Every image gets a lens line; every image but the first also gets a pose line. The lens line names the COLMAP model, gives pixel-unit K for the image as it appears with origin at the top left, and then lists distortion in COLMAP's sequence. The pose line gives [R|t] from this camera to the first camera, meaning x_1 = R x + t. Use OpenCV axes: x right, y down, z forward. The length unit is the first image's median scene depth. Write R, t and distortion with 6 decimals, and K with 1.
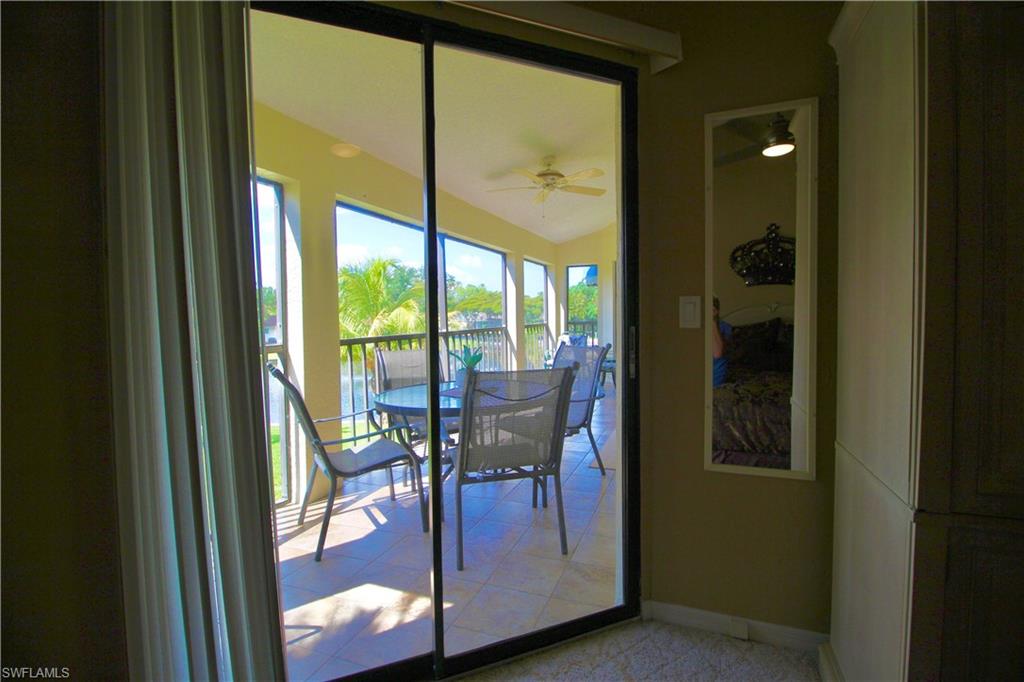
lens RADIAL K [[470.9, 0, 507.8], [0, 470.9, 328.1], [0, 0, 1]] dist [0.000803, -0.013621]
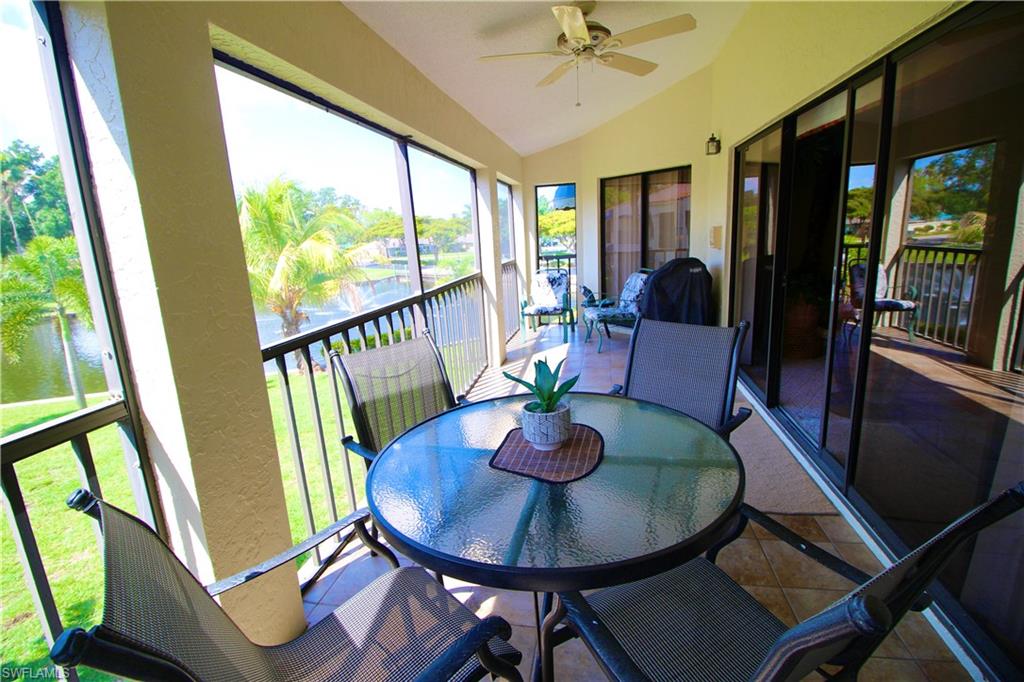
lens RADIAL K [[478.3, 0, 512.0], [0, 478.3, 341.0], [0, 0, 1]] dist [-0.025588, -0.000289]
pose [[0.982883, -0.076634, 0.167533, -0.131704], [0.044577, 0.981284, 0.187337, -0.050674], [-0.178754, -0.176662, 0.967904, 0.344479]]
